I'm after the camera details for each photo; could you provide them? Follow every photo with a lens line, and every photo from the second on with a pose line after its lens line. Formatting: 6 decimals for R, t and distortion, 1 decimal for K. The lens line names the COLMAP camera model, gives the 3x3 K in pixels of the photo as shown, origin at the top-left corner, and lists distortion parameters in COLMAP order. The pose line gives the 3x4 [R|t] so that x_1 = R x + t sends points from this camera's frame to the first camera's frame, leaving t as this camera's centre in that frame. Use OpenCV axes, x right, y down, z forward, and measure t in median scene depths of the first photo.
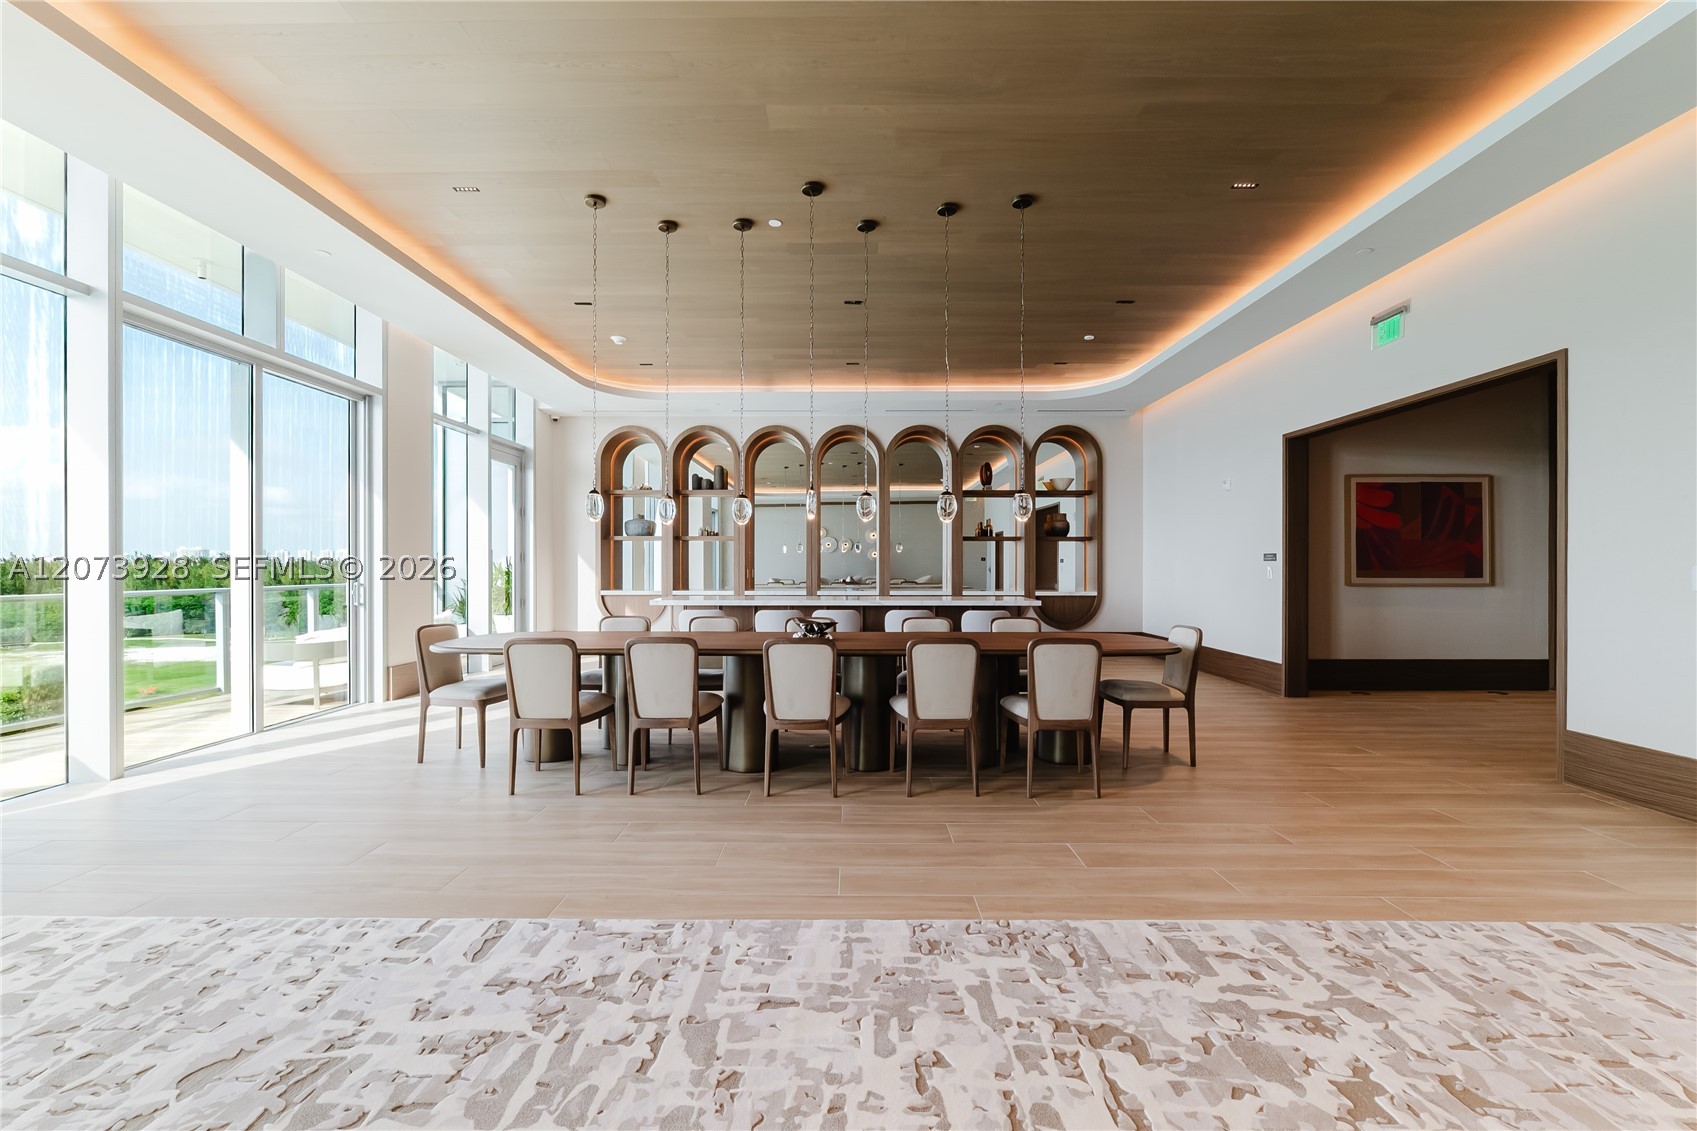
lens RADIAL K [[714.8, 0, 848.5], [0, 714.8, 573.6], [0, 0, 1]] dist [-0.005400, 0.000621]
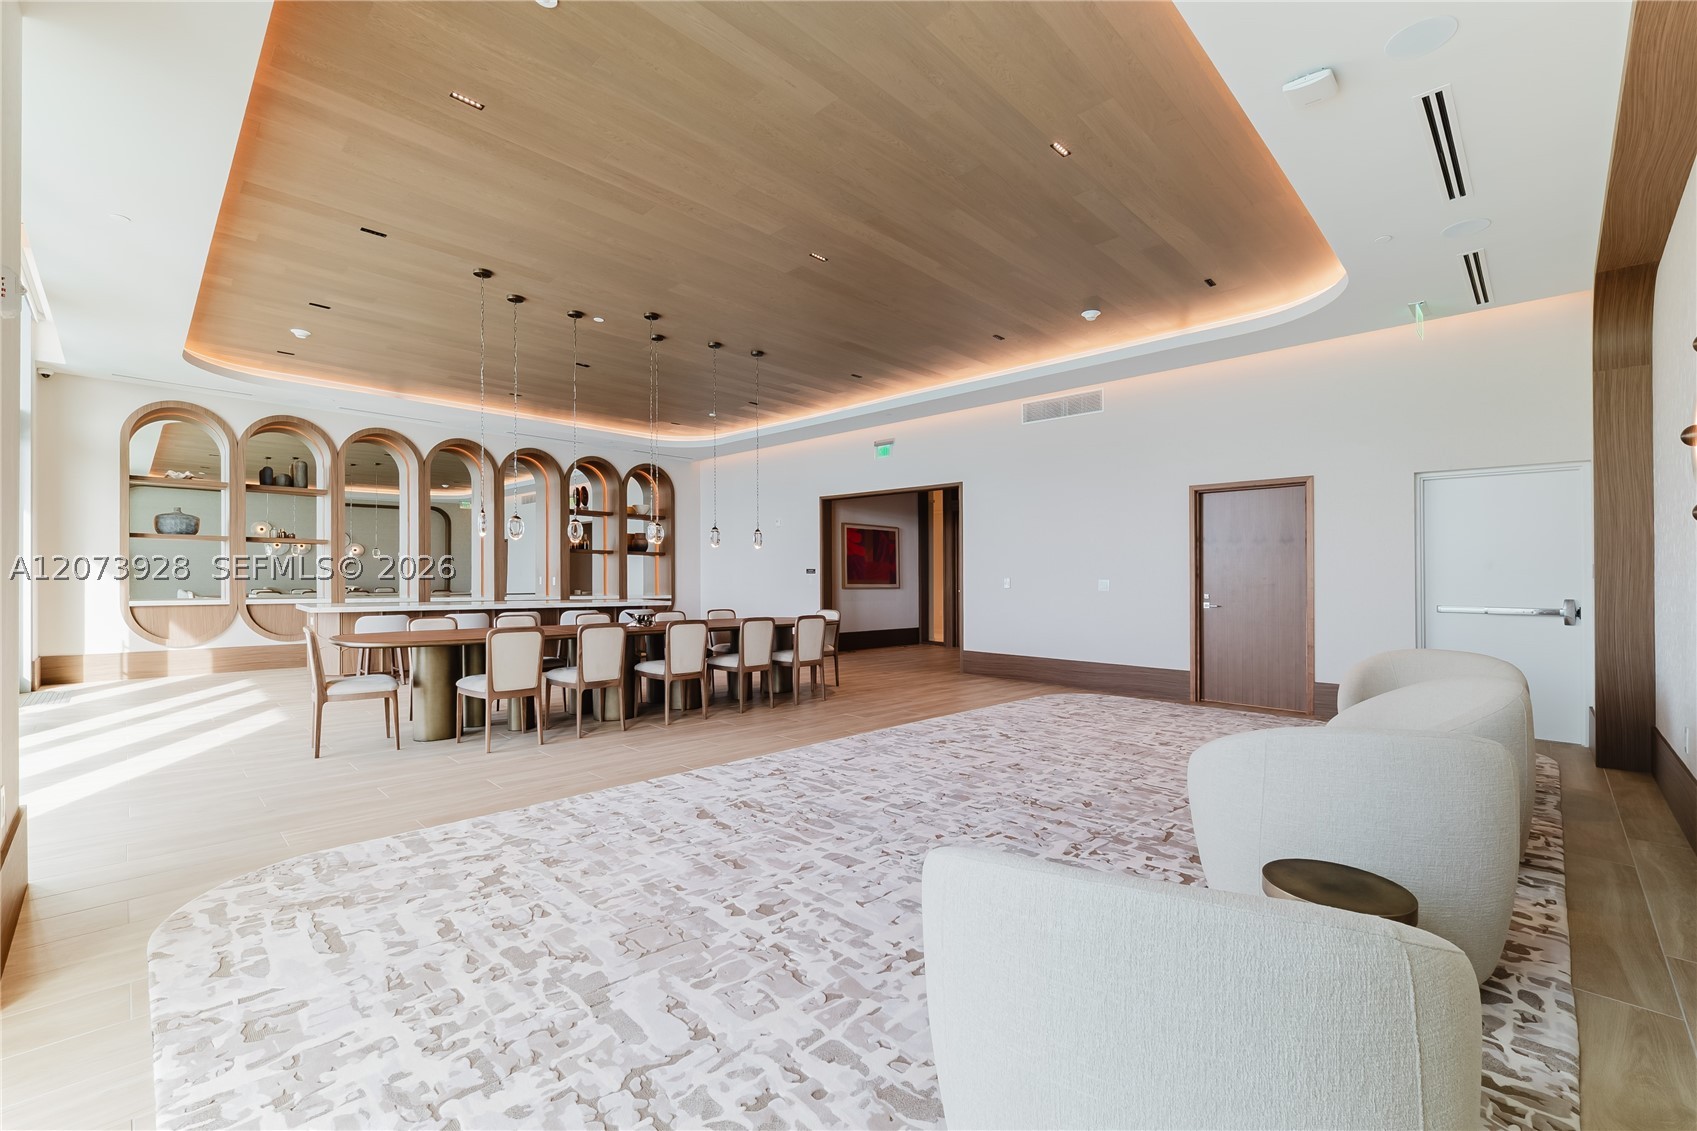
lens RADIAL K [[714.8, 0, 848.5], [0, 714.8, 573.6], [0, 0, 1]] dist [-0.005400, 0.000621]
pose [[0.697832, 0.010357, 0.716187, -0.733465], [-0.002275, 0.999922, -0.012243, 0.003106], [-0.716258, 0.006914, 0.697801, -0.273309]]
